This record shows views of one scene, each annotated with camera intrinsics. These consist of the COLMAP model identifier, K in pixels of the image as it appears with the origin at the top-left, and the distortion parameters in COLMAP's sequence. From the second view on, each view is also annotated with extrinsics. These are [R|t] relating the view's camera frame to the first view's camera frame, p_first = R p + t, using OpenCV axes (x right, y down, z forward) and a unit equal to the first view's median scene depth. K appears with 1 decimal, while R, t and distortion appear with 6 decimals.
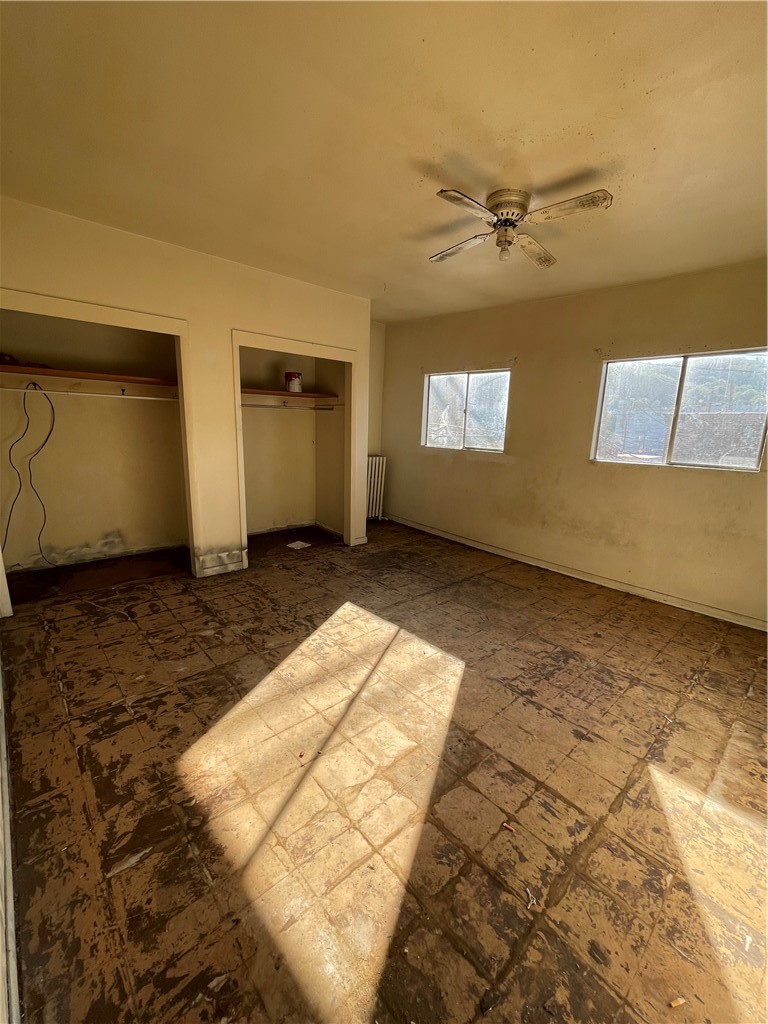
lens RADIAL K [[413.6, 0, 380.3], [0, 413.6, 515.7], [0, 0, 1]] dist [-0.003247, -0.000215]
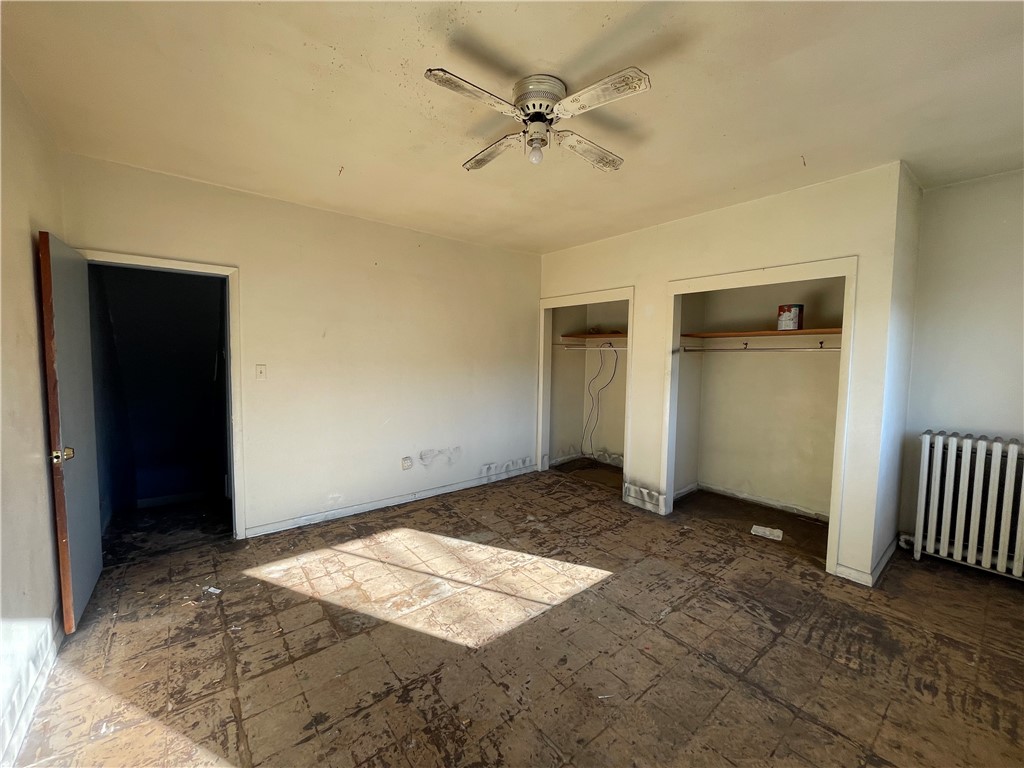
lens RADIAL K [[413.6, 0, 515.5], [0, 413.6, 381.5], [0, 0, 1]] dist [-0.003247, -0.000215]
pose [[-0.047837, 0.032456, -0.998328, 1.160432], [-0.232953, 0.971548, 0.042748, -0.247073], [0.971311, 0.234608, -0.038916, 1.137084]]
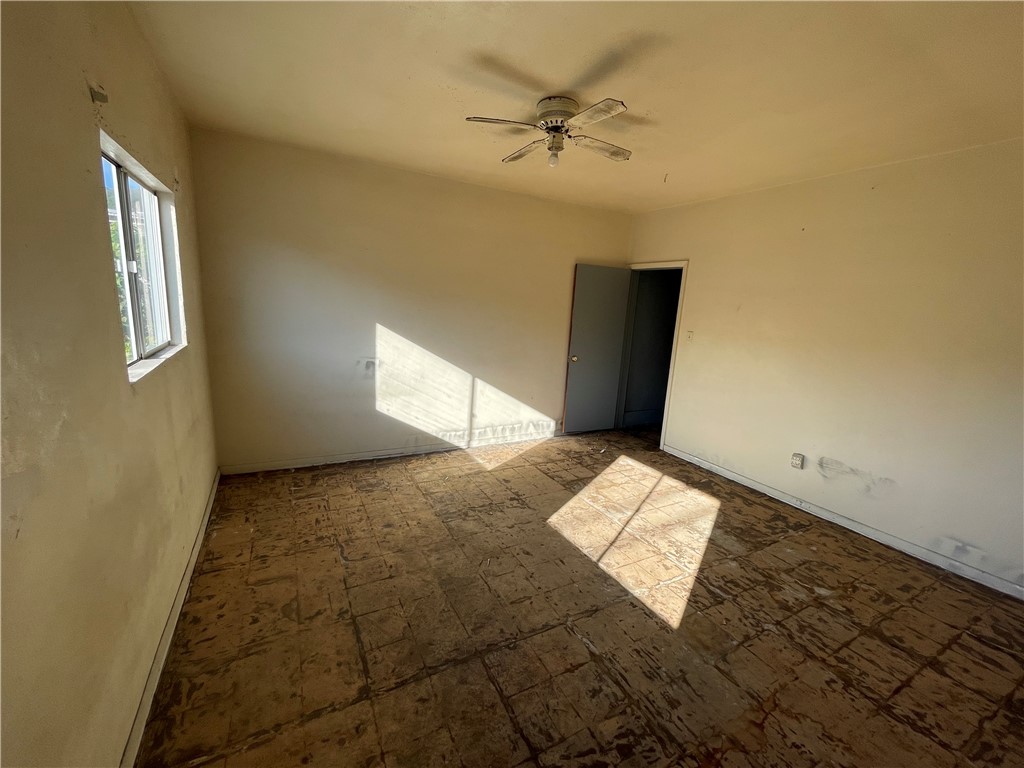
lens RADIAL K [[413.6, 0, 512.0], [0, 413.6, 382.7], [0, 0, 1]] dist [-0.003247, -0.000215]
pose [[-0.968086, -0.135939, 0.210549, 0.118791], [-0.042341, 0.916751, 0.397209, -0.552140], [-0.247017, 0.375617, -0.893249, 2.240132]]
